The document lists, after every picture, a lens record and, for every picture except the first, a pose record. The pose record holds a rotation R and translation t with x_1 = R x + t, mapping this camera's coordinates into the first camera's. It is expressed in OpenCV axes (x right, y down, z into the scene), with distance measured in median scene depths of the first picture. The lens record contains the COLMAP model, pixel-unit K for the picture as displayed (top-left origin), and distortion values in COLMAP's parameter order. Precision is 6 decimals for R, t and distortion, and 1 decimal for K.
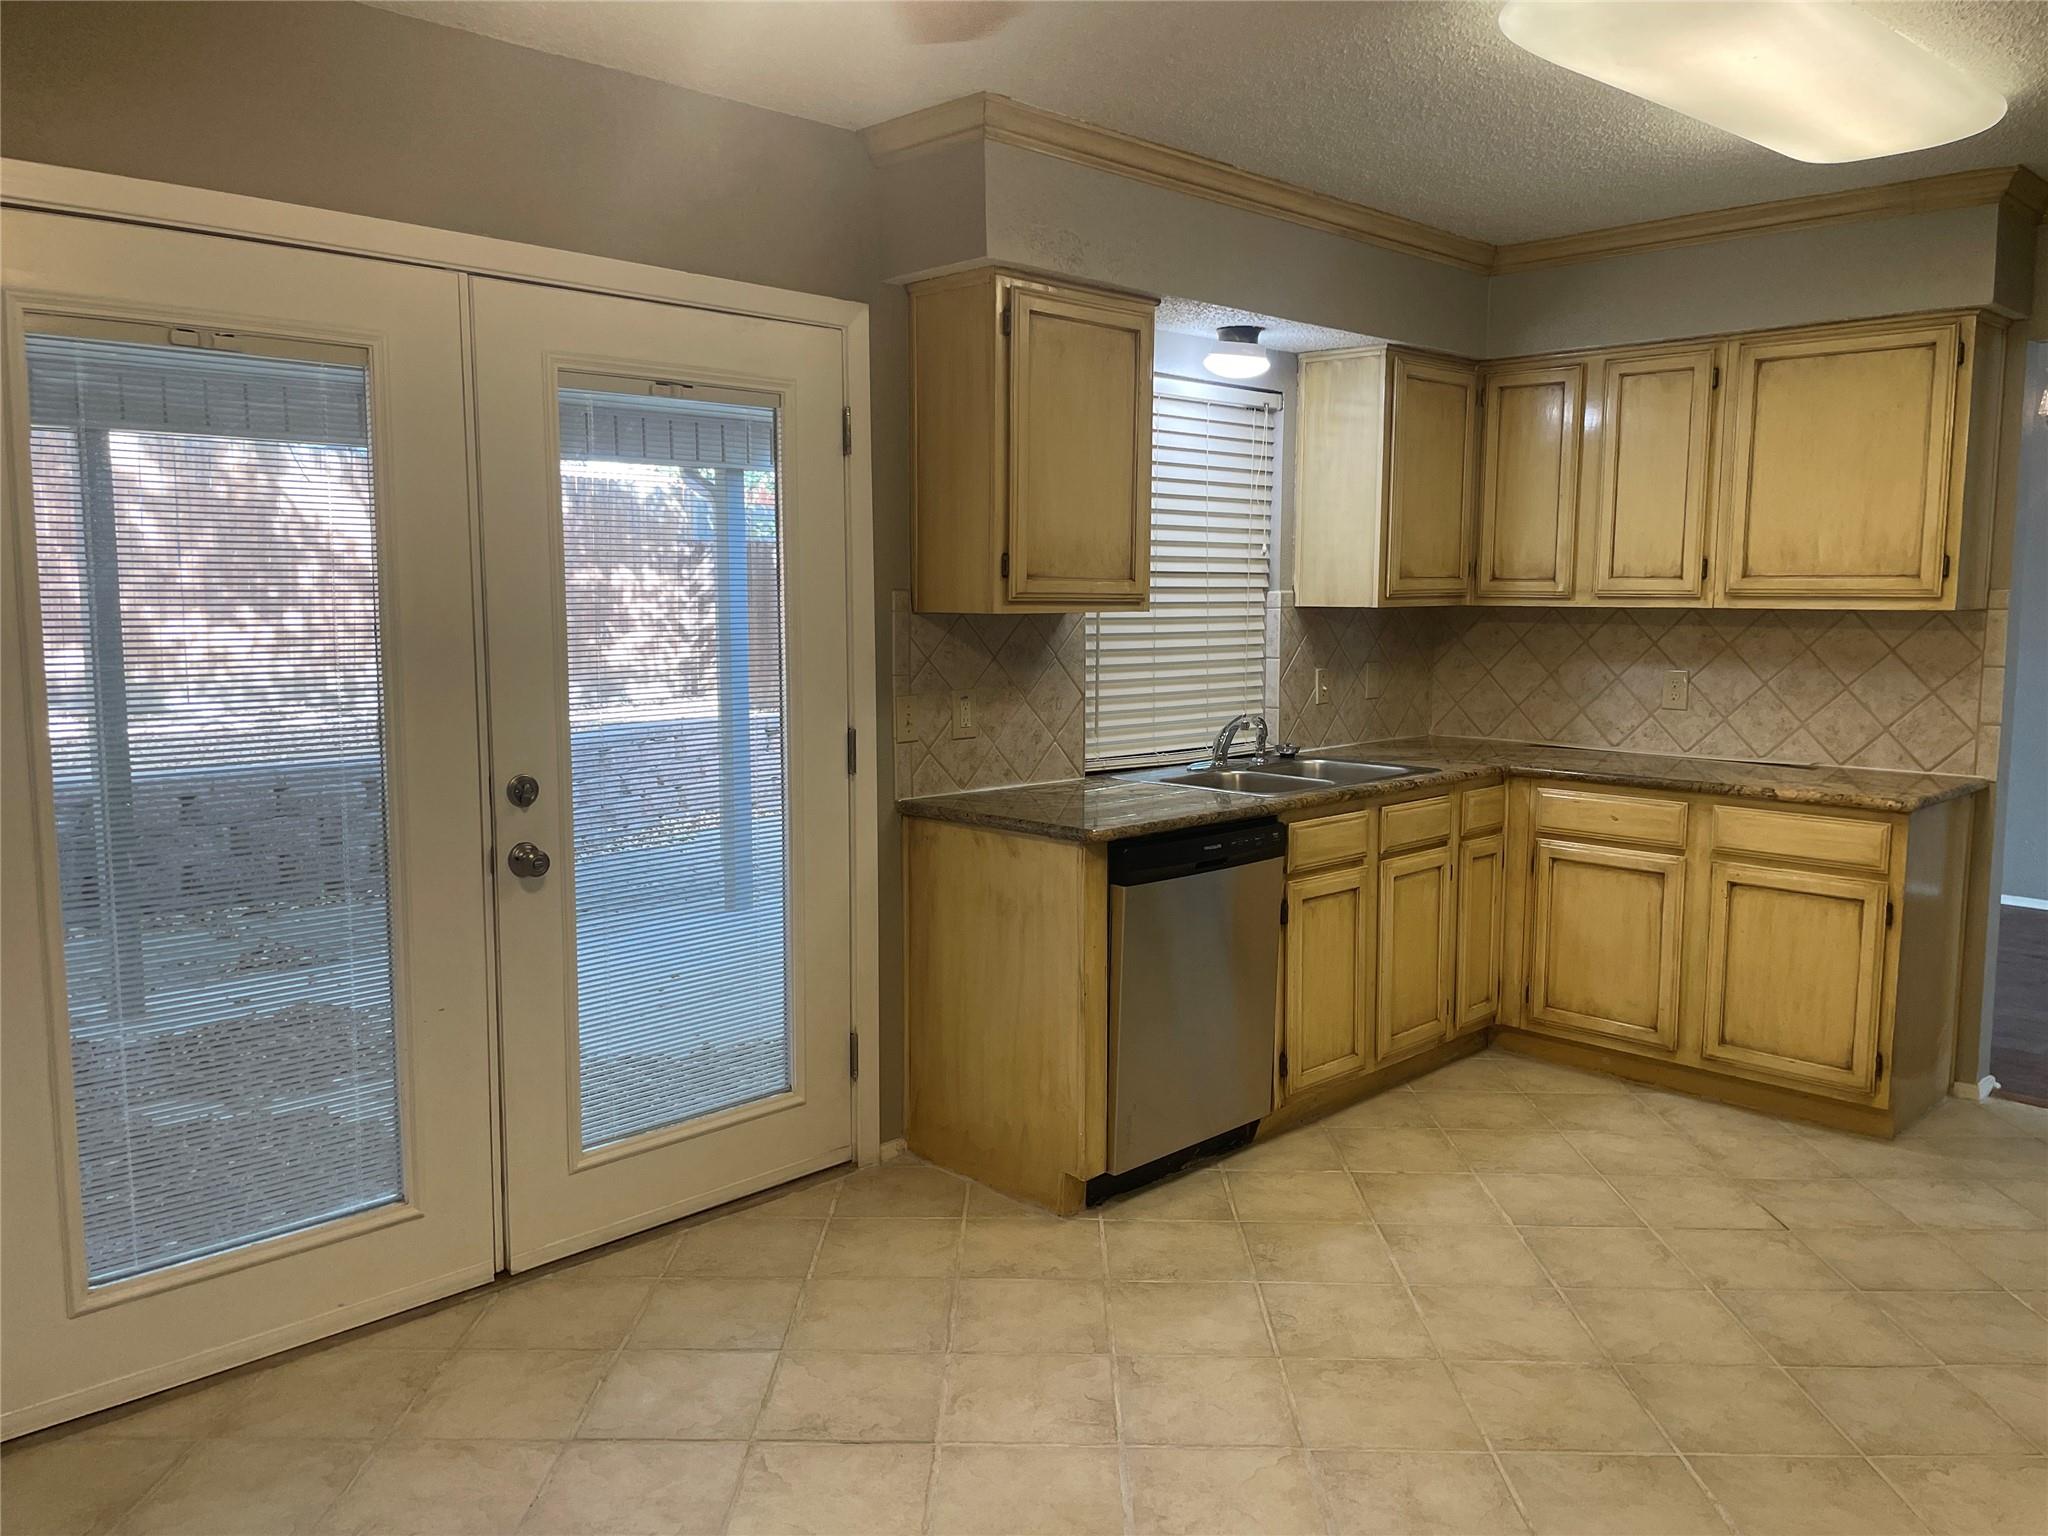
lens RADIAL K [[1529.3, 0, 1024.0], [0, 1529.3, 768.0], [0, 0, 1]] dist [0.082444, -0.117076]
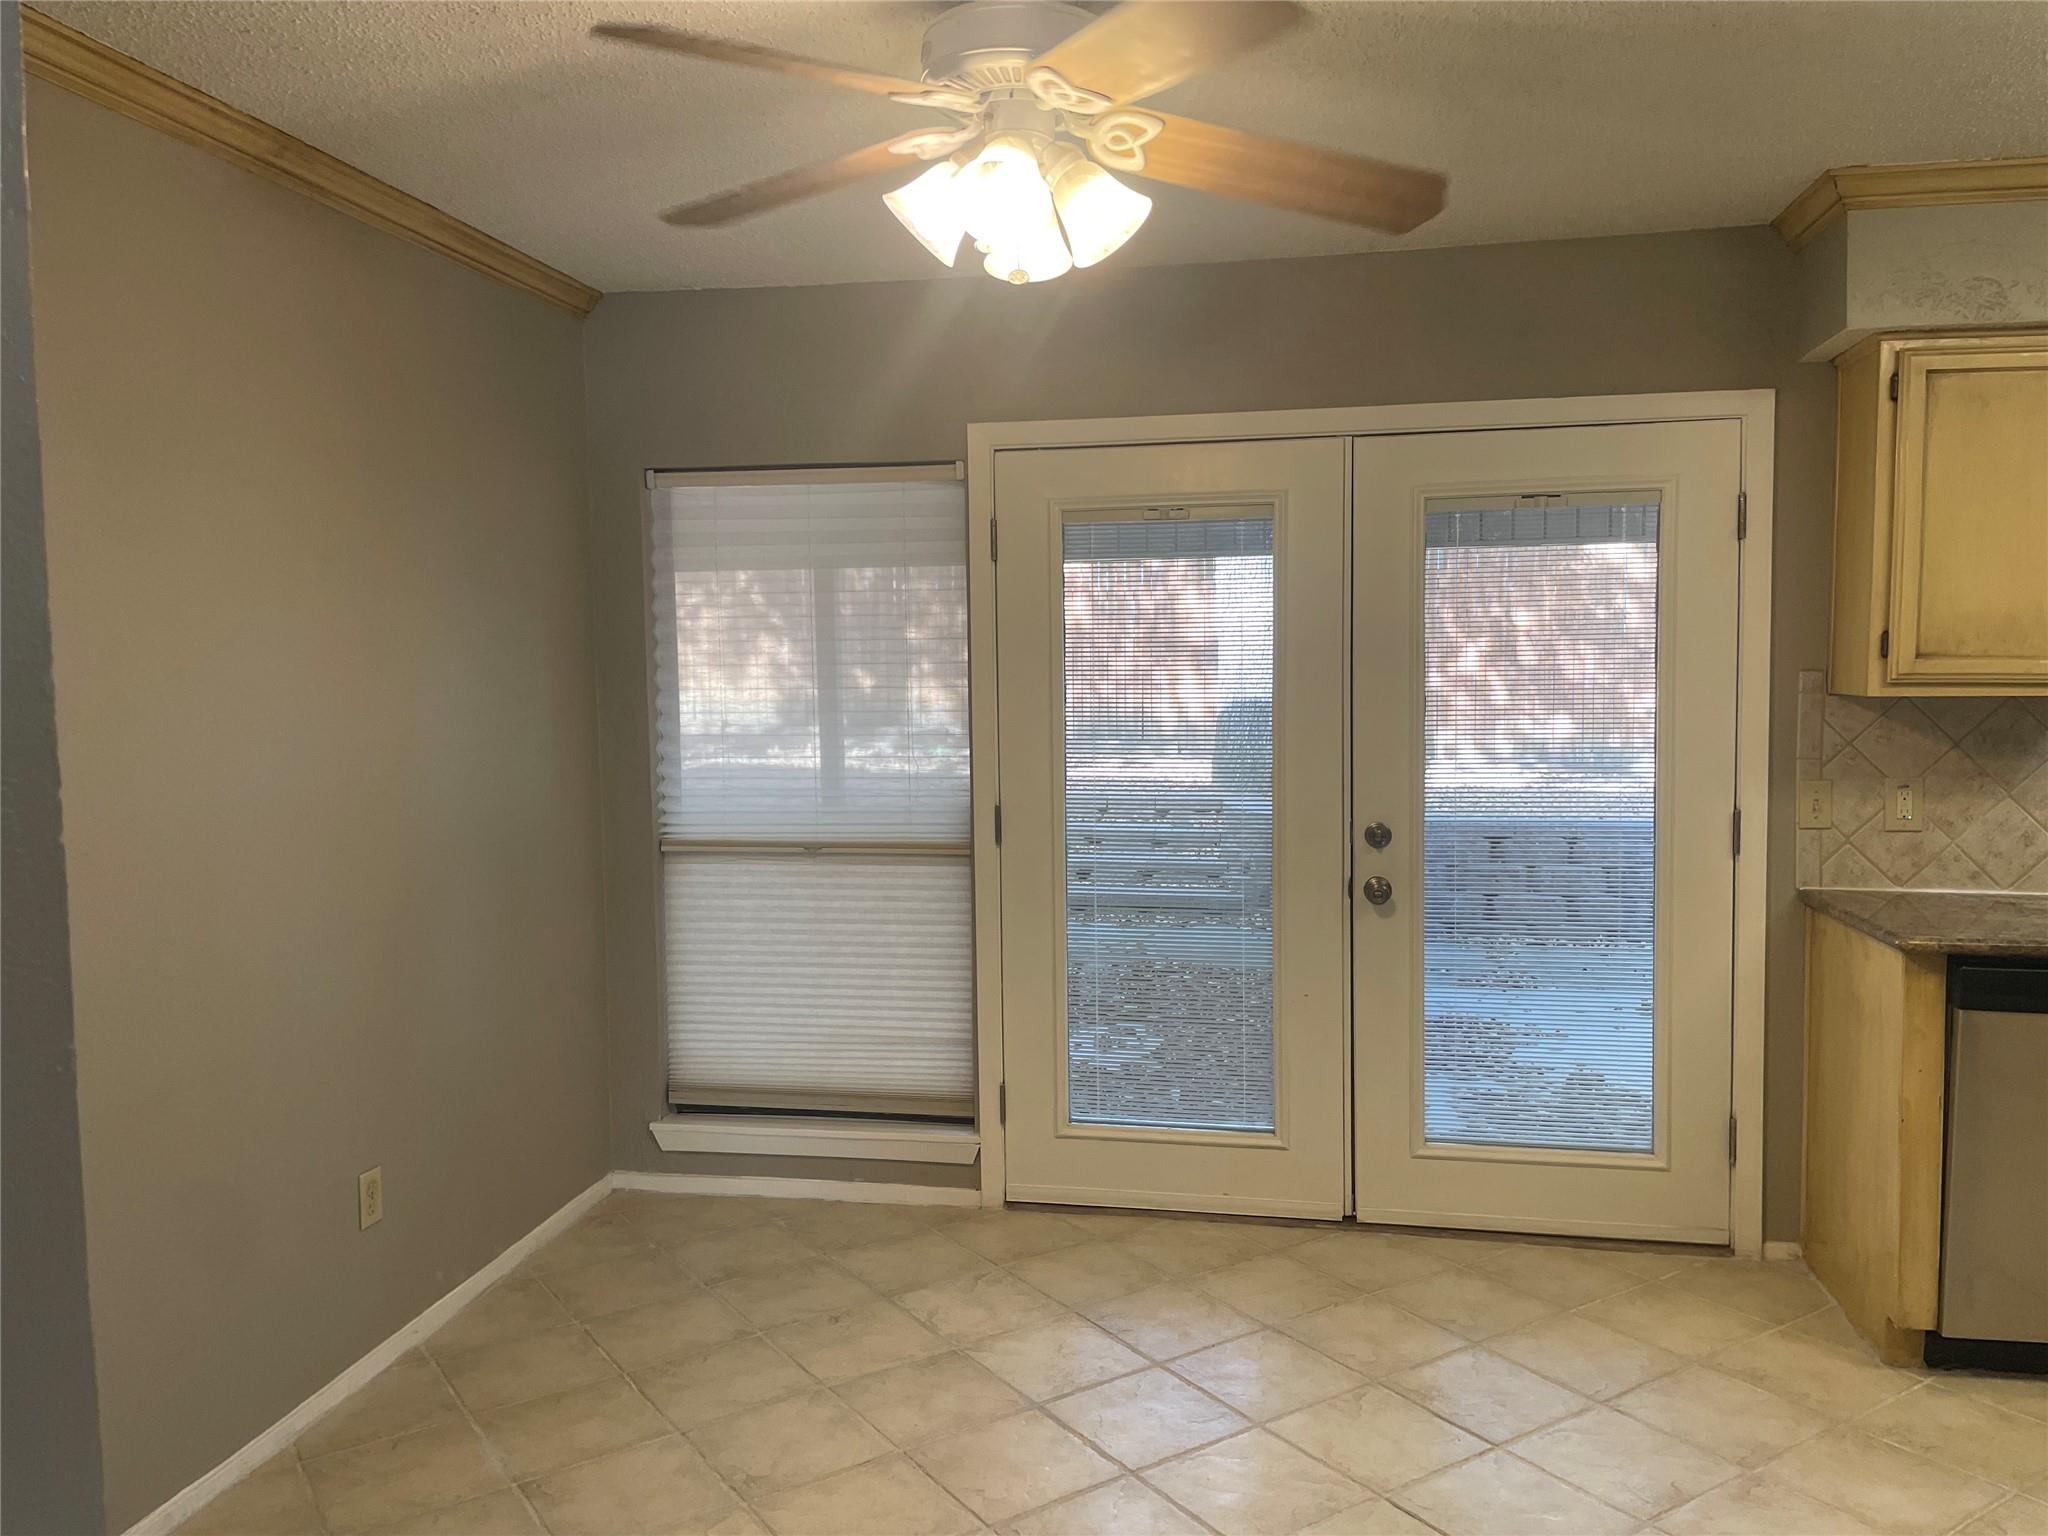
lens RADIAL K [[1529.3, 0, 1024.0], [0, 1529.3, 768.0], [0, 0, 1]] dist [0.082444, -0.117076]
pose [[0.559015, 0.047553, -0.827793, 0.482771], [-0.085799, 0.996312, -0.000707, -0.012456], [0.824706, 0.071419, 0.561034, 0.048539]]
